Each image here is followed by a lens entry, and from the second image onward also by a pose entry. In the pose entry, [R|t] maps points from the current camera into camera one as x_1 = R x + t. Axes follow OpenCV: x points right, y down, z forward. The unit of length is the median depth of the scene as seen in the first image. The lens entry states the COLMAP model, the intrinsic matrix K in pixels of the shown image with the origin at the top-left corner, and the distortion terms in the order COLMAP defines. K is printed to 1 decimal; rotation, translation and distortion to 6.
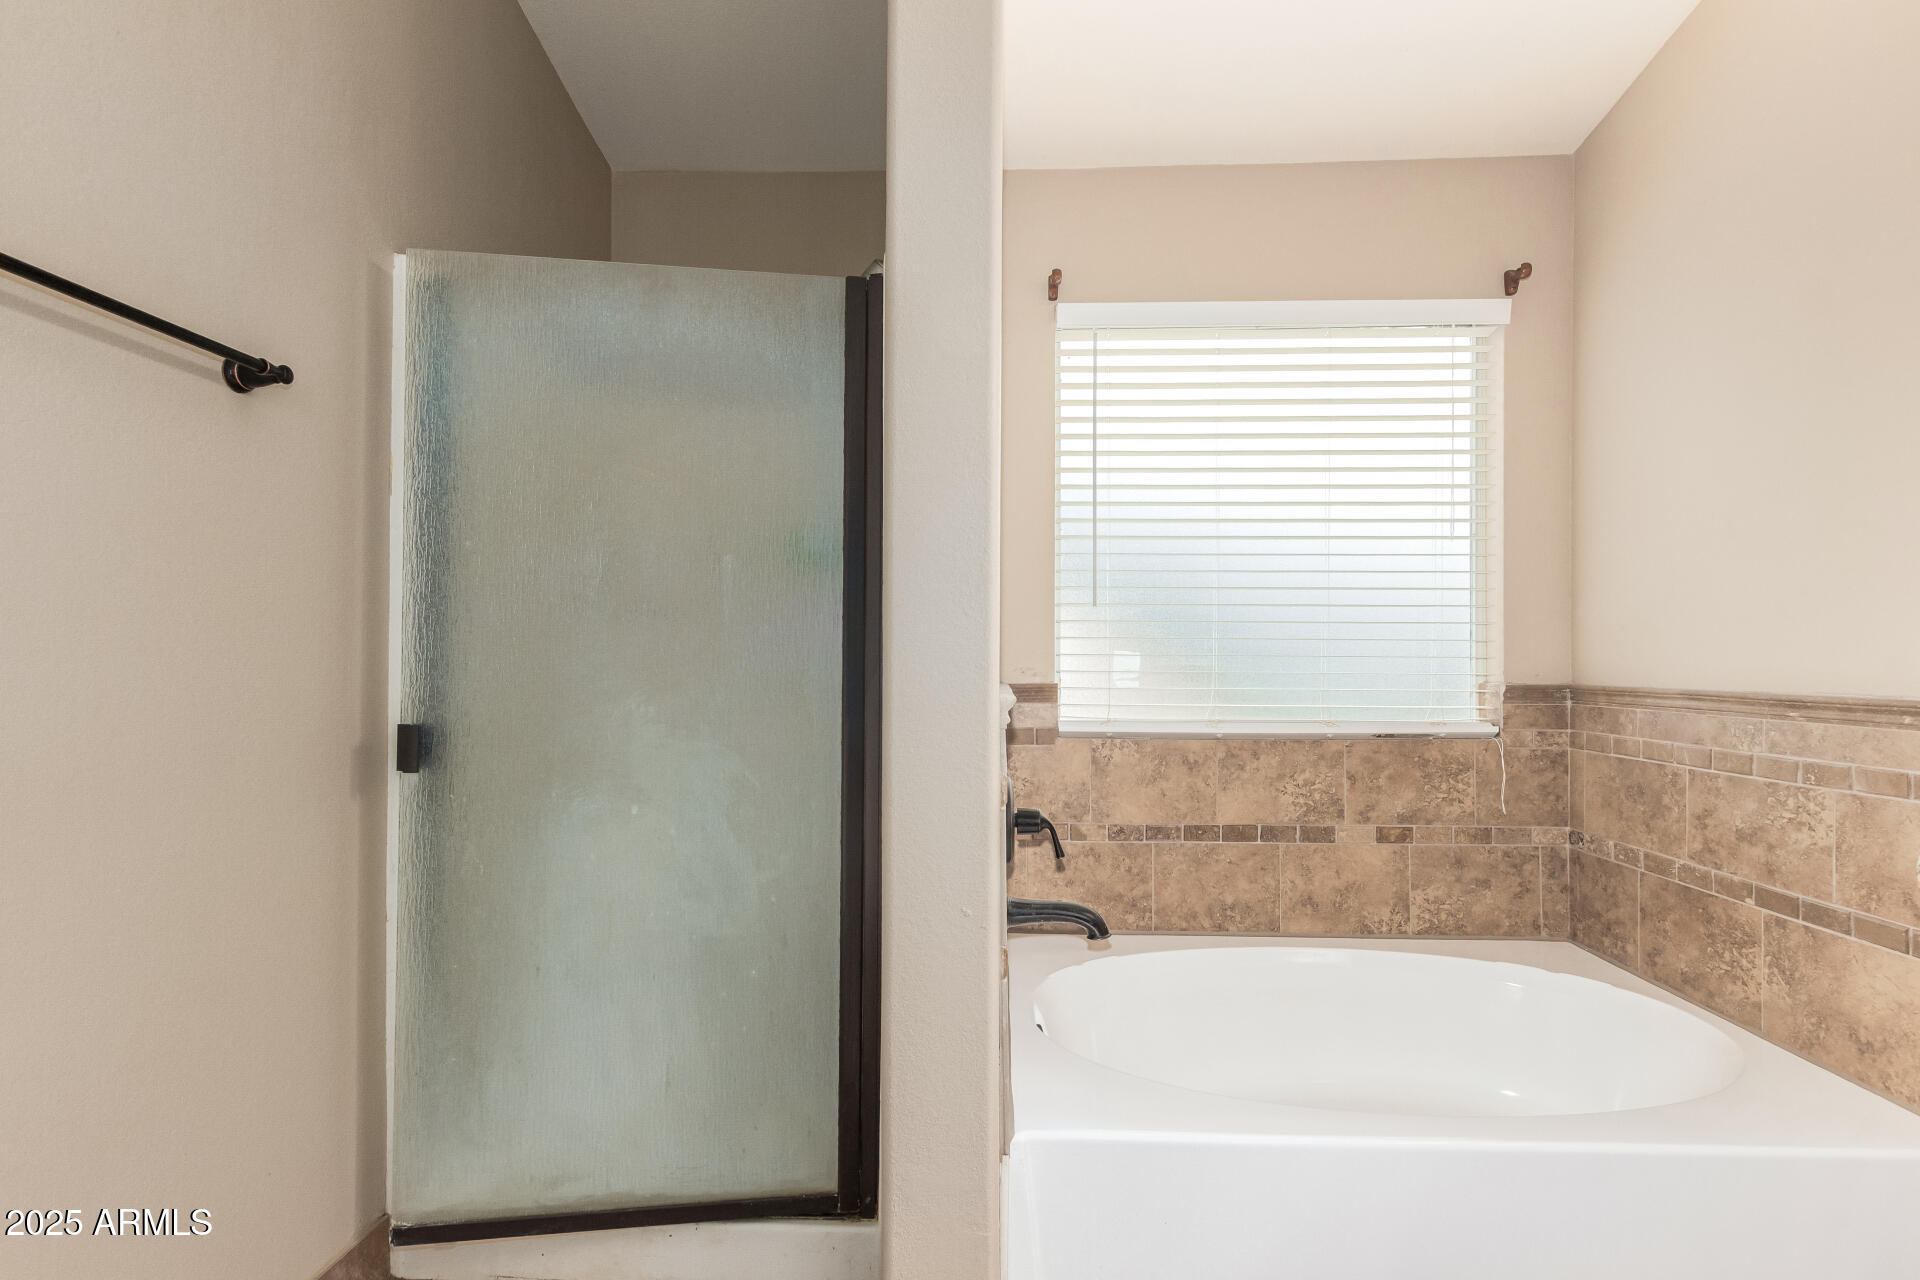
lens RADIAL K [[878.8, 0, 962.6], [0, 878.8, 647.0], [0, 0, 1]] dist [-0.004094, -0.002000]
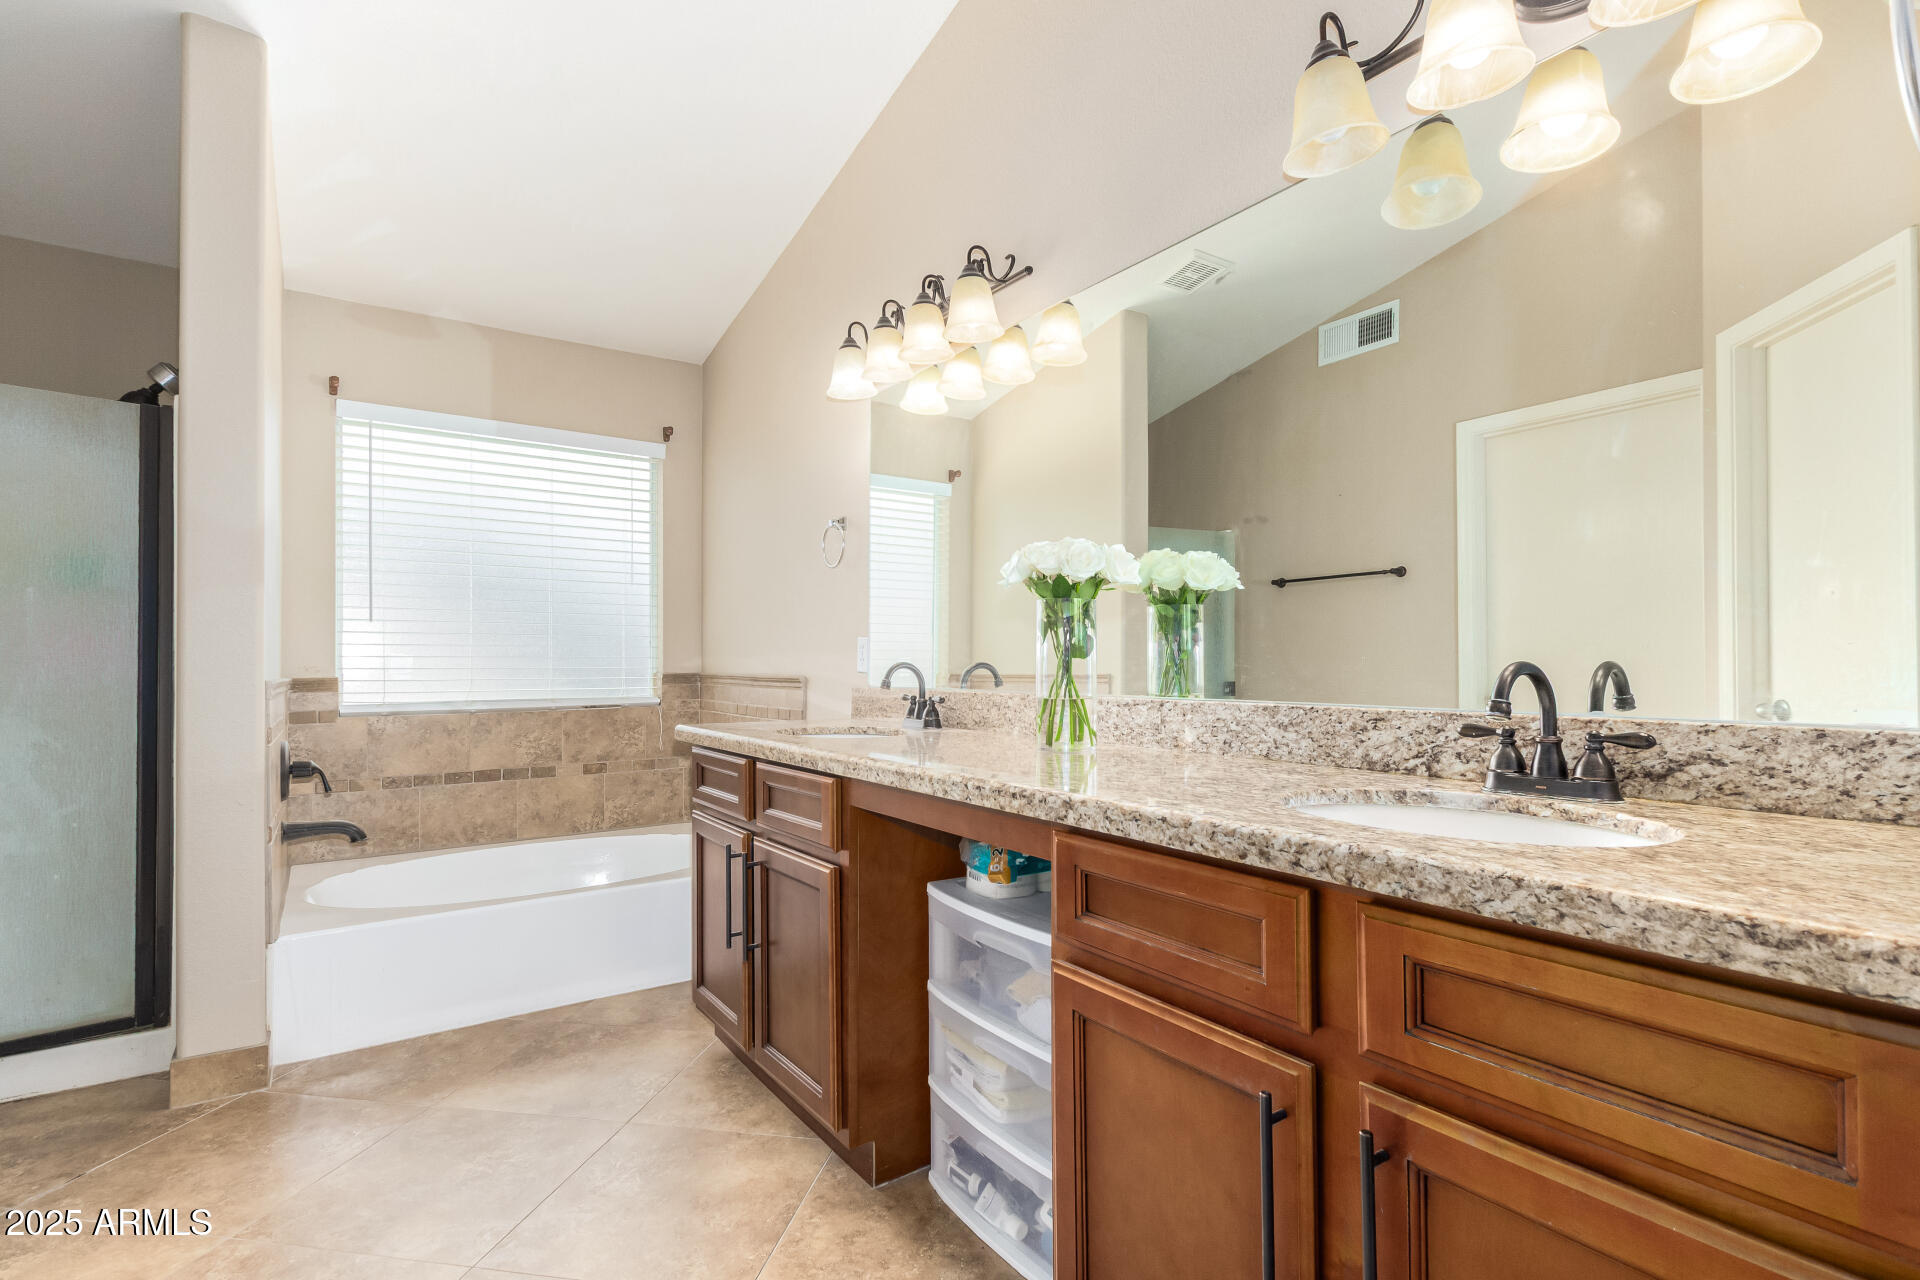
lens RADIAL K [[878.8, 0, 962.3], [0, 878.8, 655.5], [0, 0, 1]] dist [-0.004094, -0.002000]
pose [[0.787160, -0.001268, 0.616747, 0.032403], [-0.006026, 0.999934, 0.009747, -0.011056], [-0.616719, -0.011389, 0.787101, -0.667742]]
